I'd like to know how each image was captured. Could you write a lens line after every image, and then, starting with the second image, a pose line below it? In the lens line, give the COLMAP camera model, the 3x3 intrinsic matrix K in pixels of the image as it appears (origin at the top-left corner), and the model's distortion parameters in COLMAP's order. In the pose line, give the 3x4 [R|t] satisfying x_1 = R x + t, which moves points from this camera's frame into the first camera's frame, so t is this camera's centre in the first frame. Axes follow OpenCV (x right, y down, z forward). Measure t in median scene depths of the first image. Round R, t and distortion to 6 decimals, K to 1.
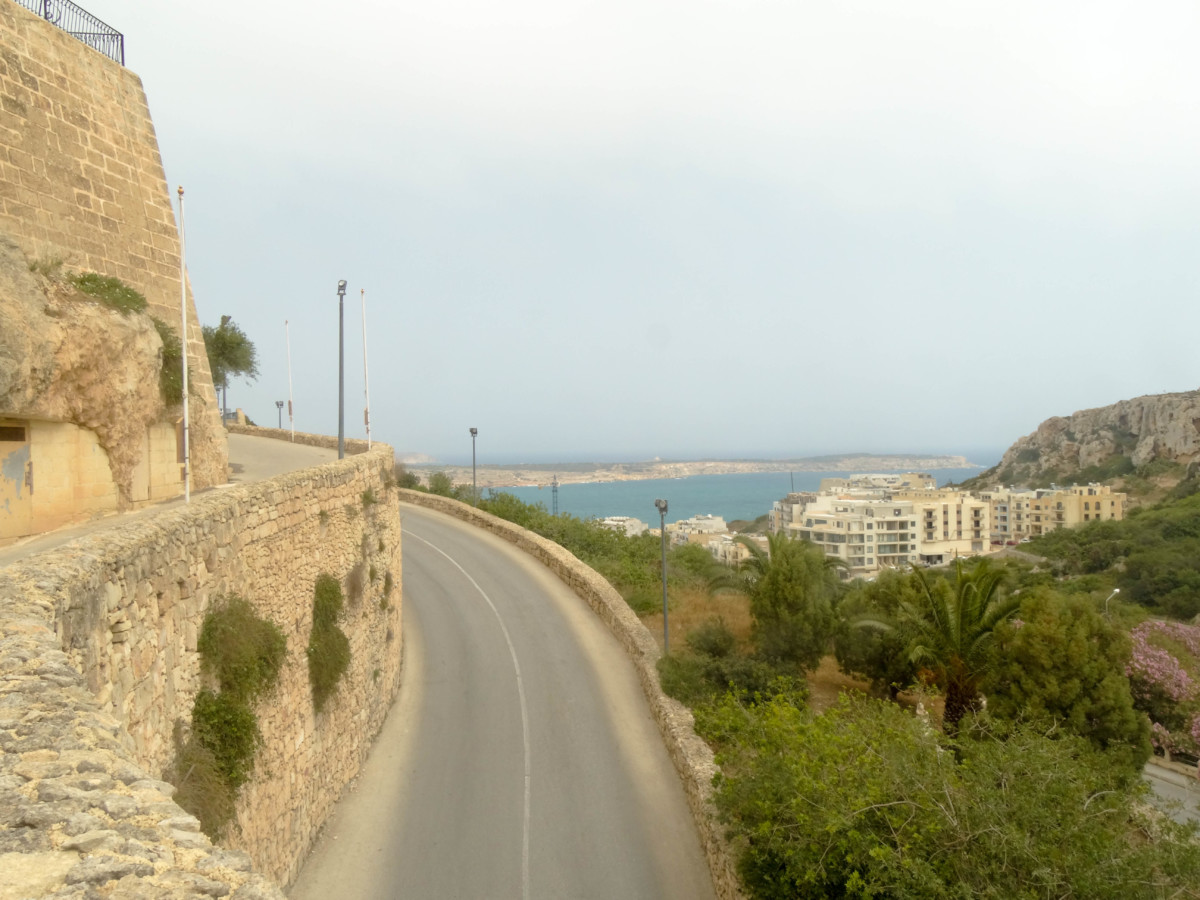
lens RADIAL K [[857.7, 0, 597.8], [0, 857.7, 451.3], [0, 0, 1]] dist [0.000402, -0.000891]
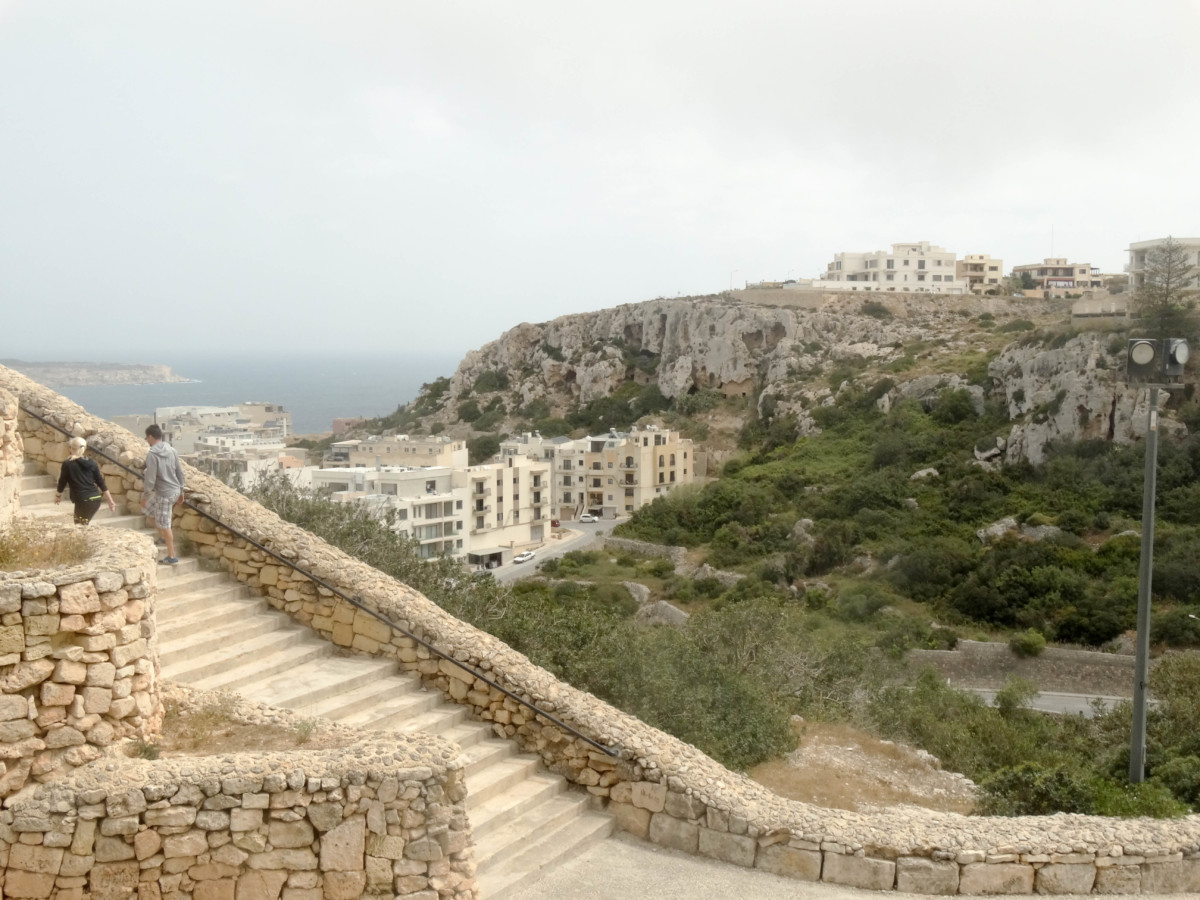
lens RADIAL K [[1314.1, 0, 600.1], [0, 1314.1, 449.0], [0, 0, 1]] dist [0.008634, 0.000000]
pose [[0.737922, -0.041120, 0.673632, -0.144359], [-0.006654, 0.997650, 0.068188, -0.014096], [-0.674853, -0.054800, 0.735915, 0.220753]]
